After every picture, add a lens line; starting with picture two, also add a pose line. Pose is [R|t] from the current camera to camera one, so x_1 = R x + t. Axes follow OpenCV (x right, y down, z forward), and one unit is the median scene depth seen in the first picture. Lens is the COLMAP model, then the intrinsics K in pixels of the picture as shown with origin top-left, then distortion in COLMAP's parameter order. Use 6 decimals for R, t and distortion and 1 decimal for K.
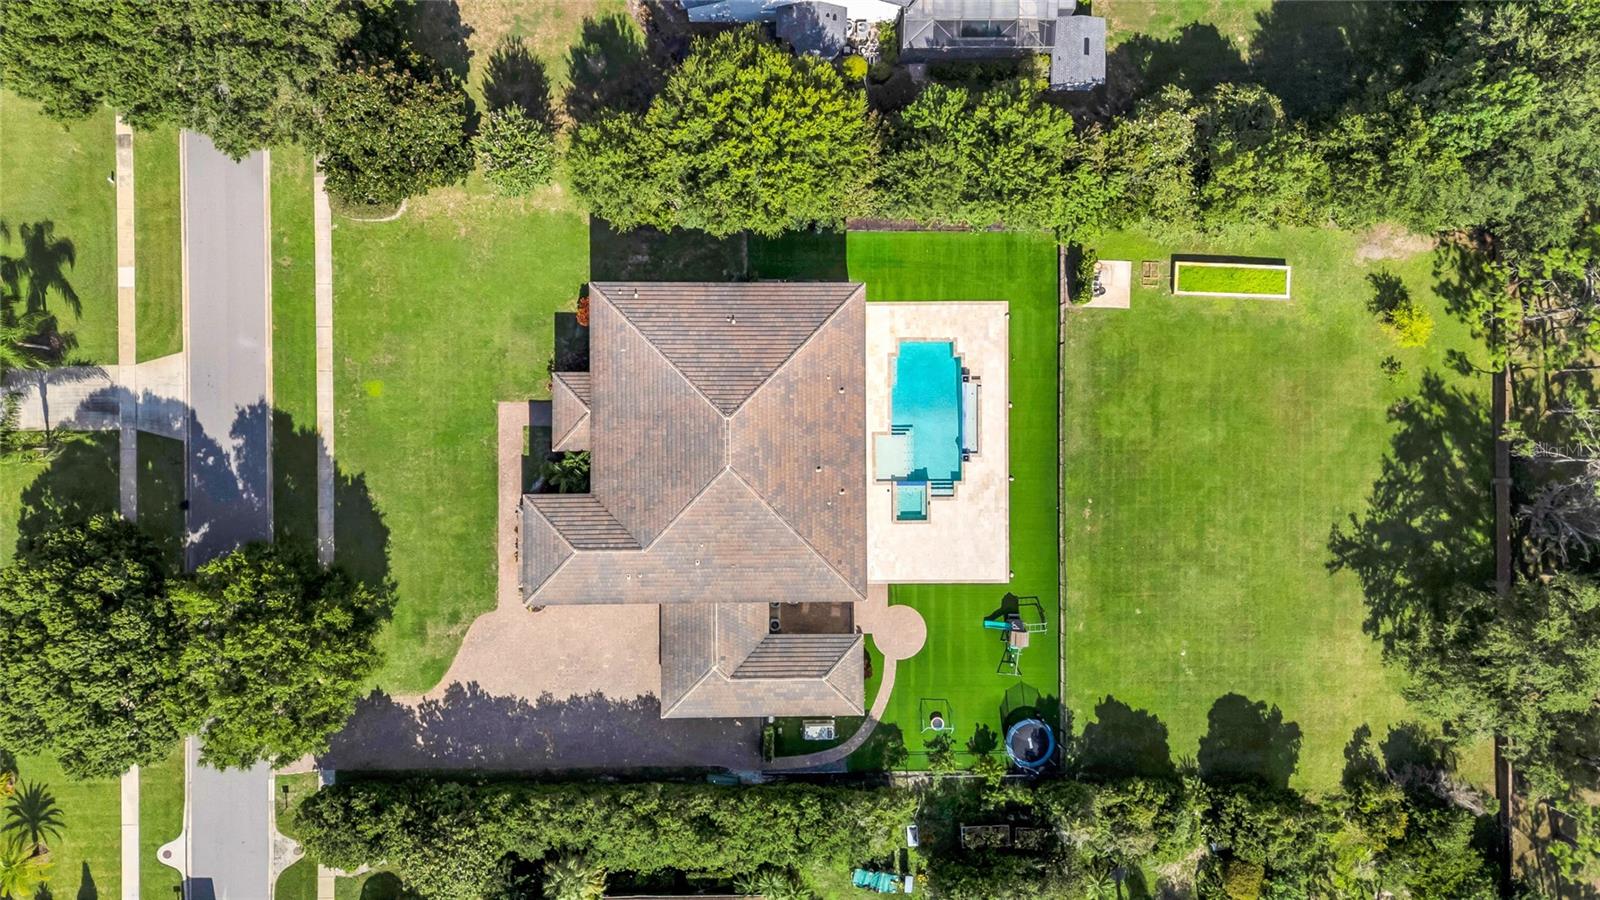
lens RADIAL K [[1168.3, 0, 800.0], [0, 1168.3, 450.0], [0, 0, 1]] dist [0.090850, -0.094233]
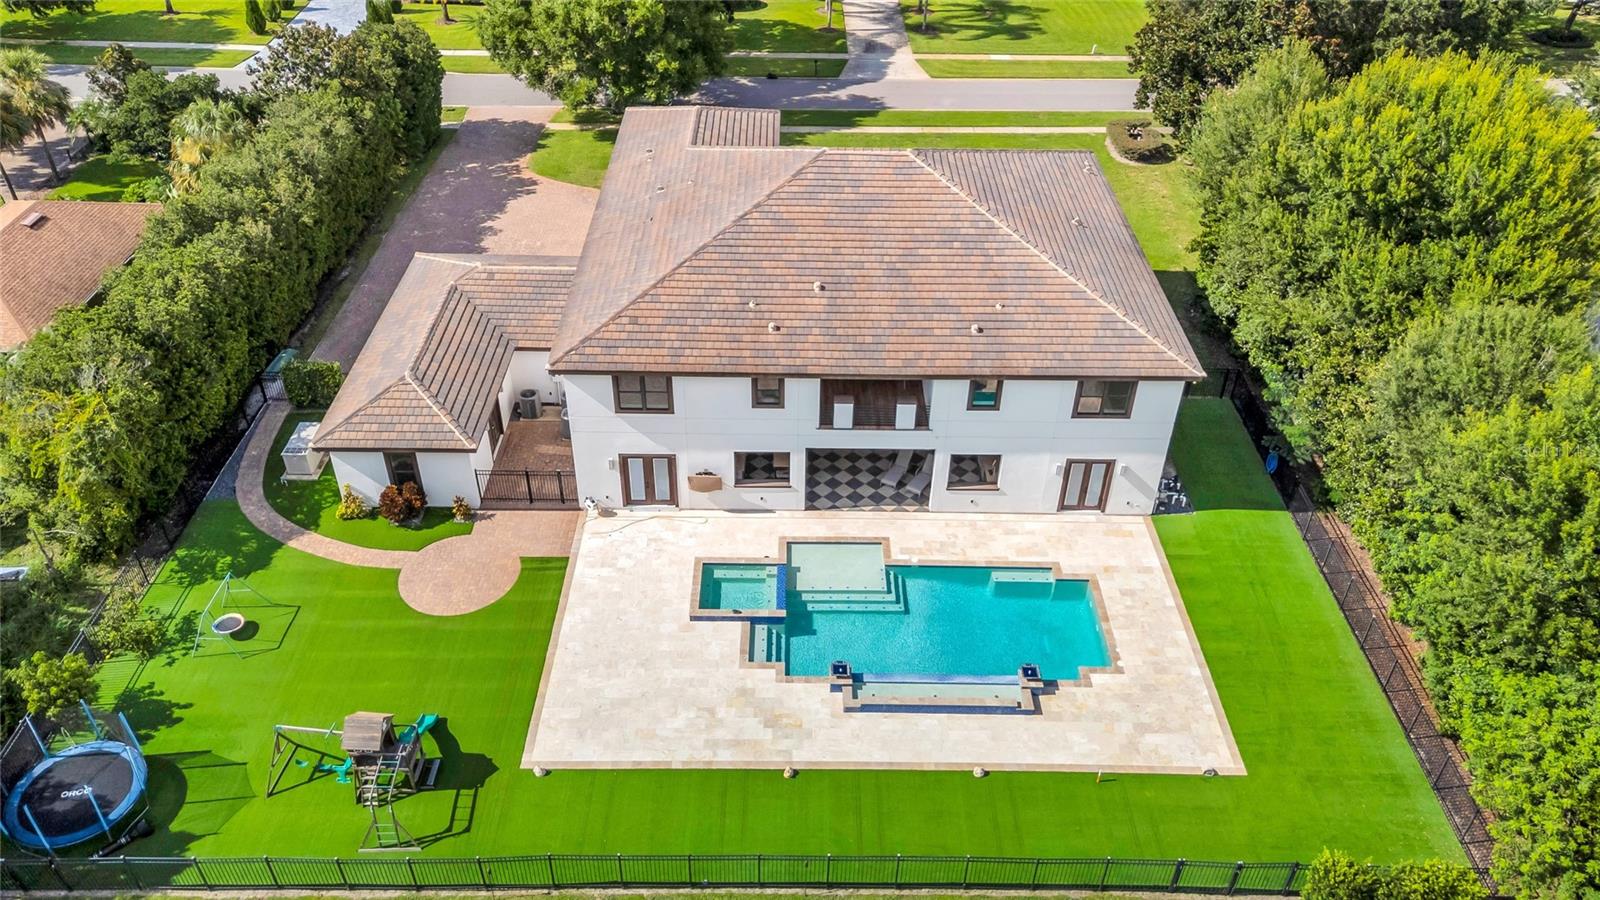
lens RADIAL K [[1168.3, 0, 800.0], [0, 1168.3, 450.0], [0, 0, 1]] dist [0.090850, -0.094233]
pose [[-0.006899, 0.576829, -0.816836, 0.435870], [-0.999928, -0.011962, -0.000002, 0.022084], [-0.009772, 0.816778, 0.576870, 0.690038]]
